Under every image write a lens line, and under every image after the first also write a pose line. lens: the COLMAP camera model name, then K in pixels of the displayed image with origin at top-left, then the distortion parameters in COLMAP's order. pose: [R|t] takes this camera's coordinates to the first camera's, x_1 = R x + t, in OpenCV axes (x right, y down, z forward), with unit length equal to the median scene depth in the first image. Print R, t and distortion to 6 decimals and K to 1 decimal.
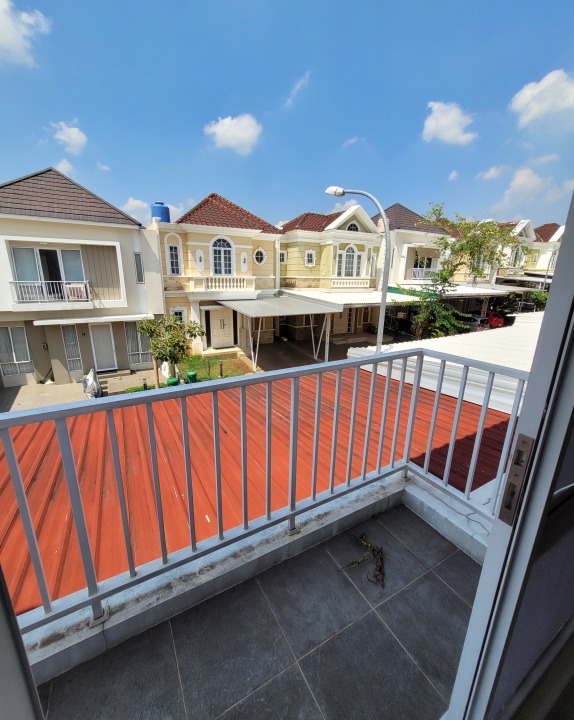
lens RADIAL K [[296.4, 0, 287.0], [0, 296.4, 360.0], [0, 0, 1]] dist [-0.000464, -0.000115]
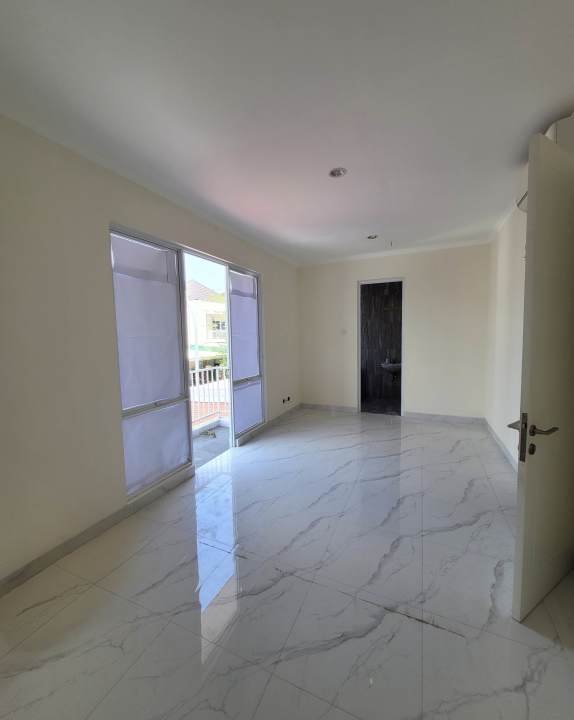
lens RADIAL K [[296.4, 0, 287.0], [0, 296.4, 360.0], [0, 0, 1]] dist [-0.000464, -0.000115]
pose [[0.807020, -0.076584, 0.585537, -0.138808], [0.187438, 0.973501, -0.131010, 0.084769], [-0.559987, 0.215479, 0.799990, -0.347887]]
